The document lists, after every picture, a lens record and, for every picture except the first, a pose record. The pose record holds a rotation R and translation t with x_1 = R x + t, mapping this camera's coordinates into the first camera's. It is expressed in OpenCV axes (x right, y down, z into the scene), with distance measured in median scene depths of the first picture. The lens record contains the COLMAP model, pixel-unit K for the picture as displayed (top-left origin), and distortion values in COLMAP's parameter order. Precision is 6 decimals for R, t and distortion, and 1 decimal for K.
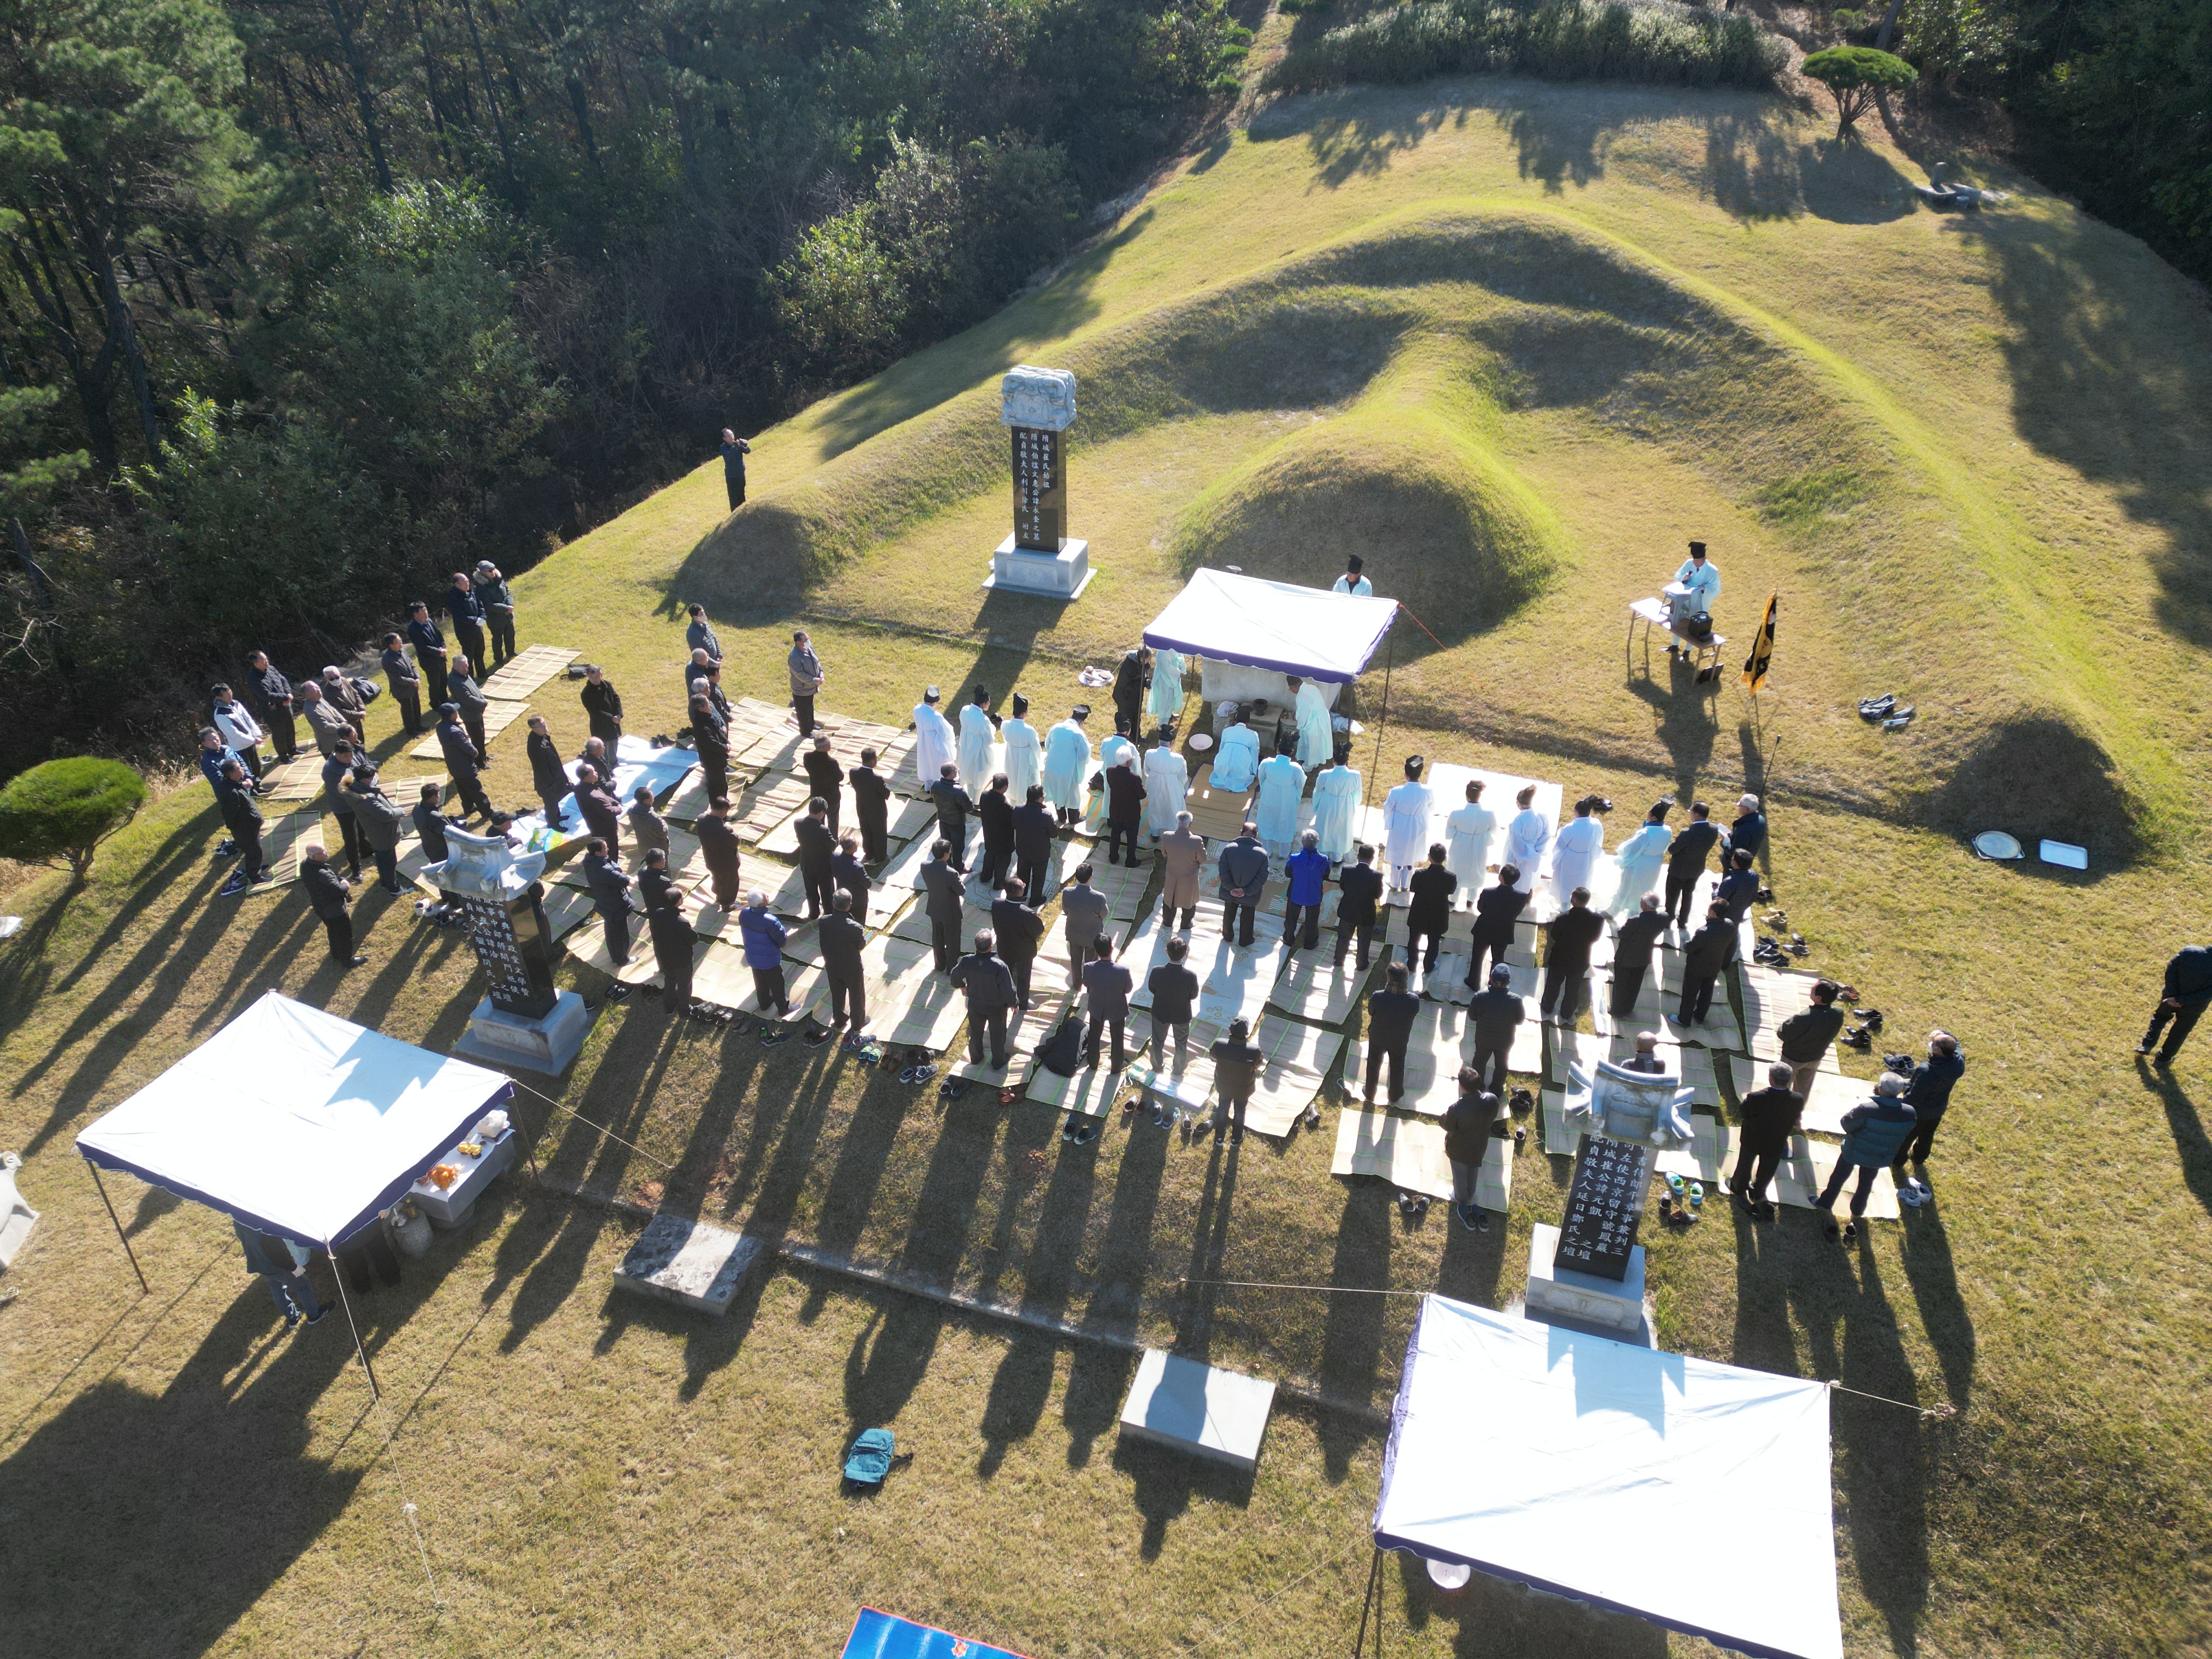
lens RADIAL K [[1529.2, 0, 1109.6], [0, 1529.2, 828.1], [0, 0, 1]] dist [0.066903, -0.045180]
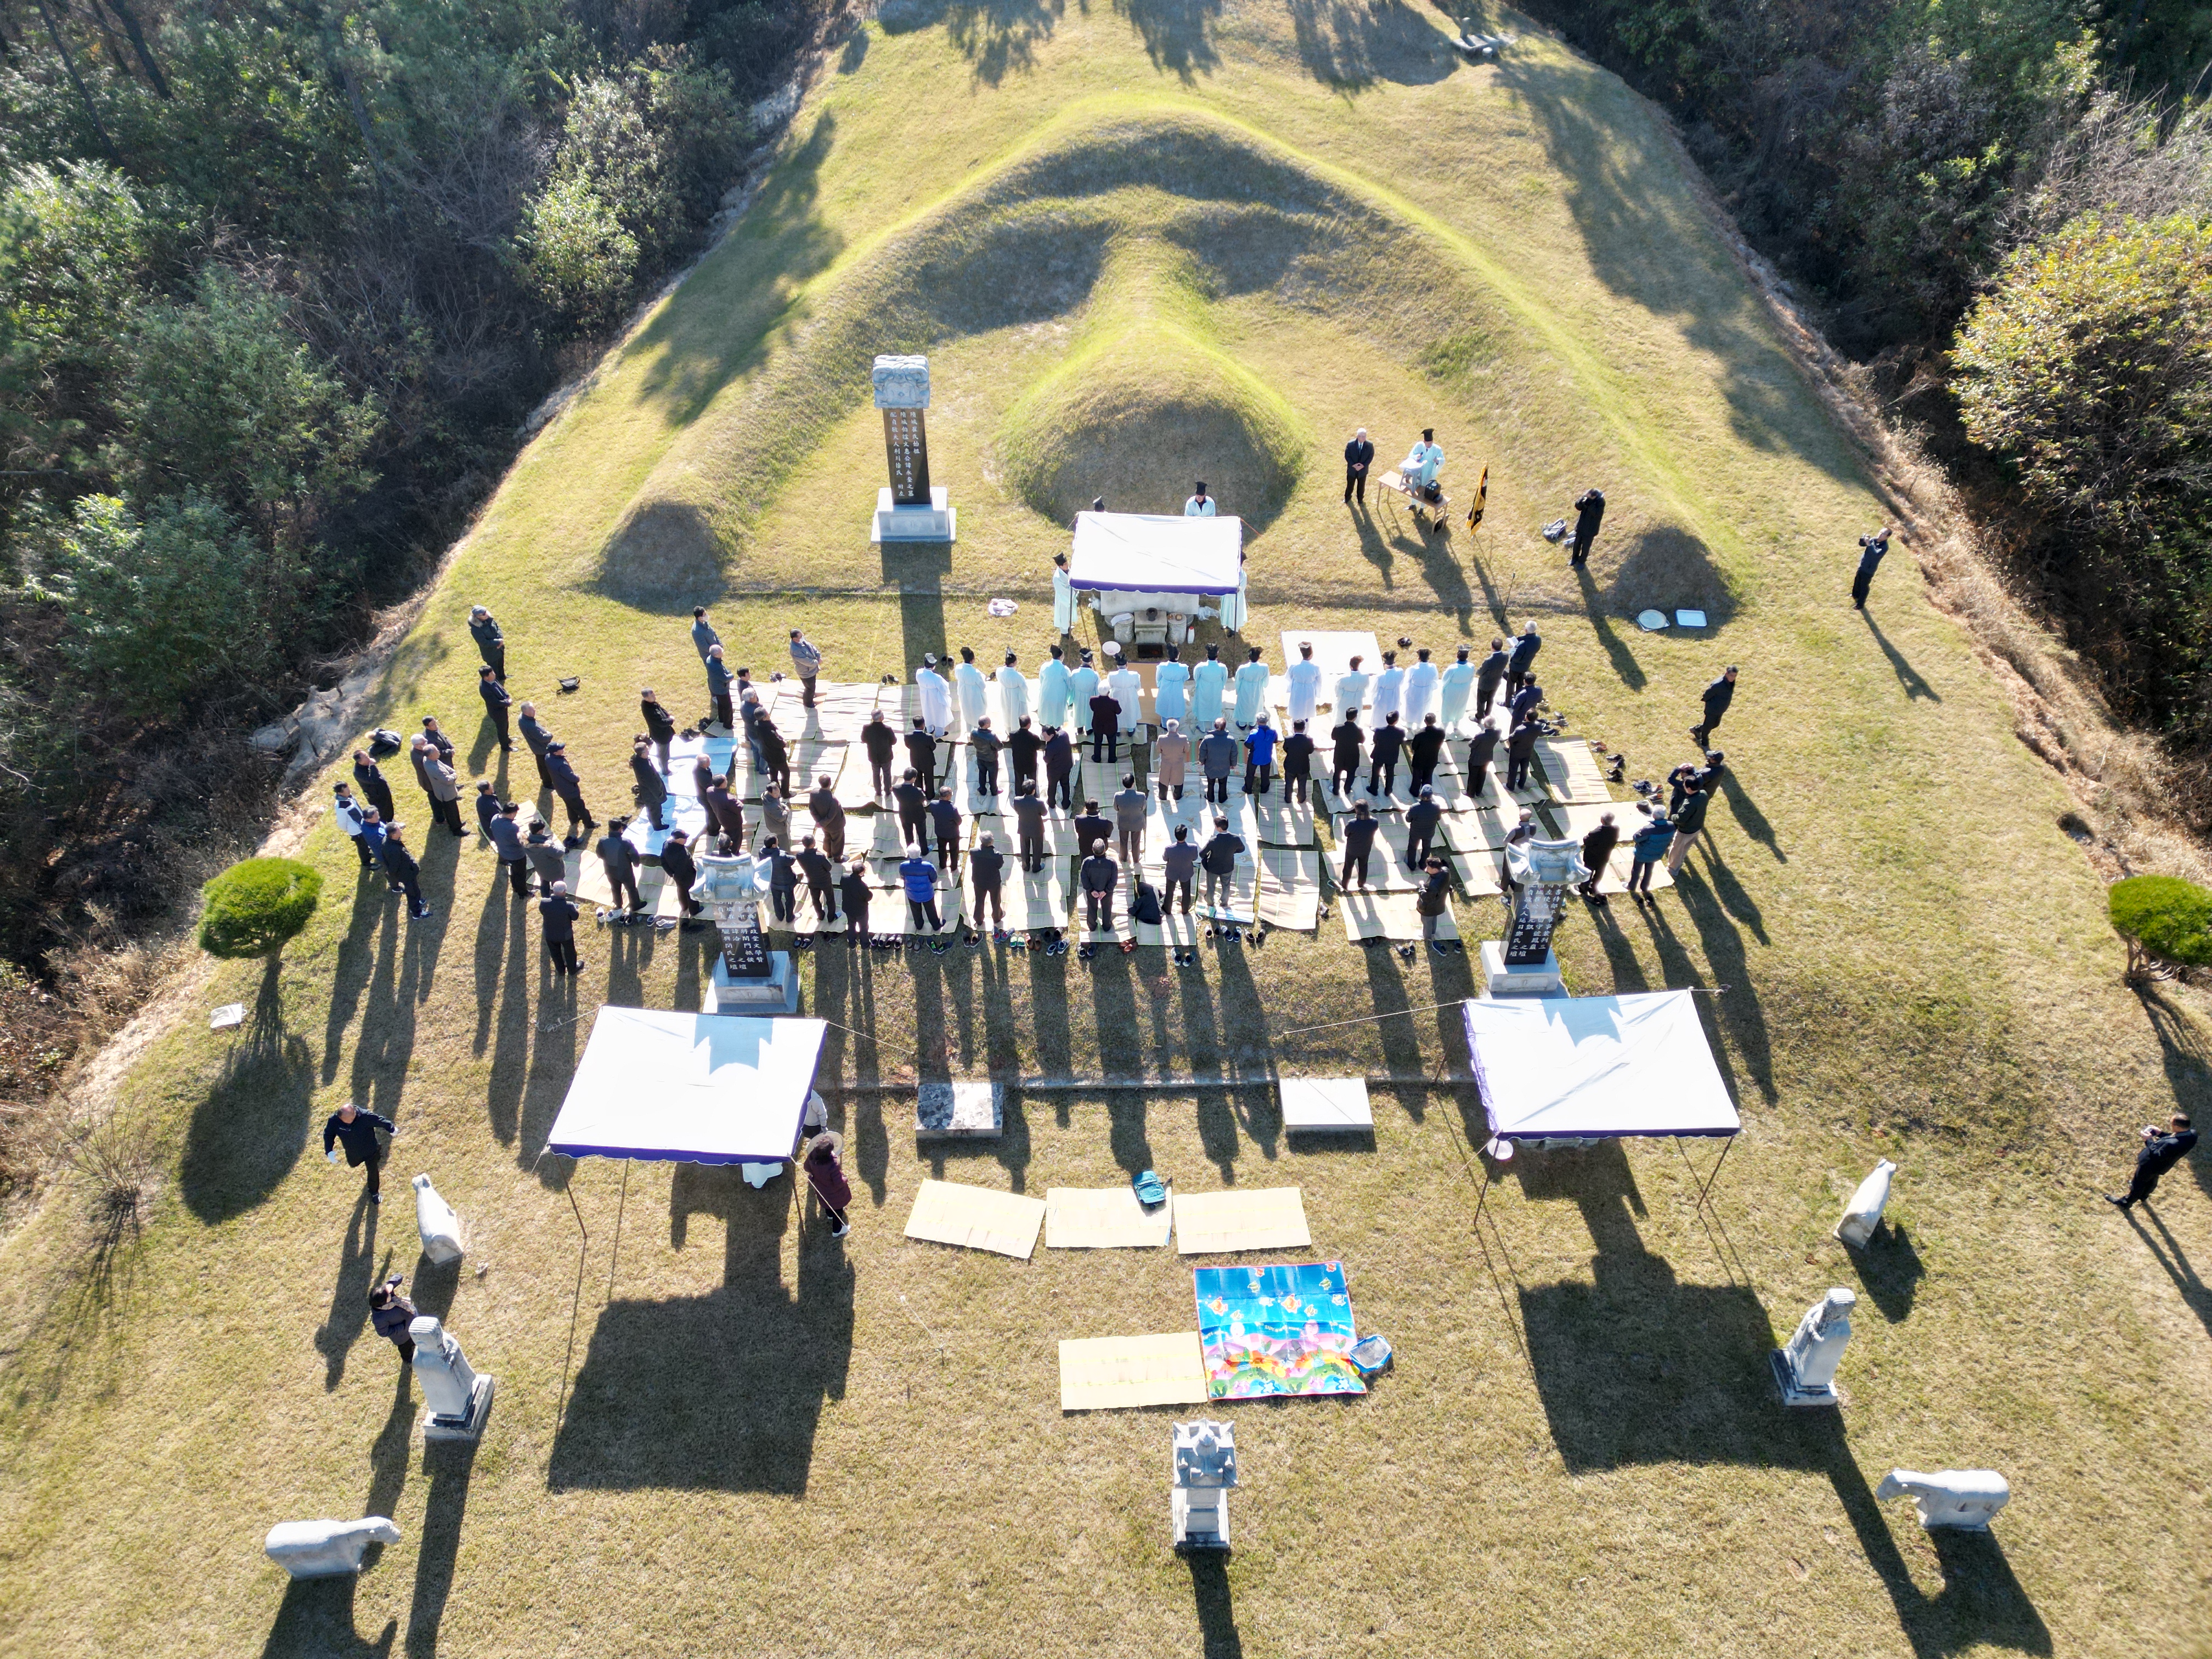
lens RADIAL K [[1529.2, 0, 1102.4], [0, 1529.2, 827.6], [0, 0, 1]] dist [0.066903, -0.045180]
pose [[0.941668, -0.225360, 0.249947, -0.297398], [0.184920, 0.967010, 0.175206, -0.133861], [-0.281185, -0.118765, 0.952276, -0.247642]]
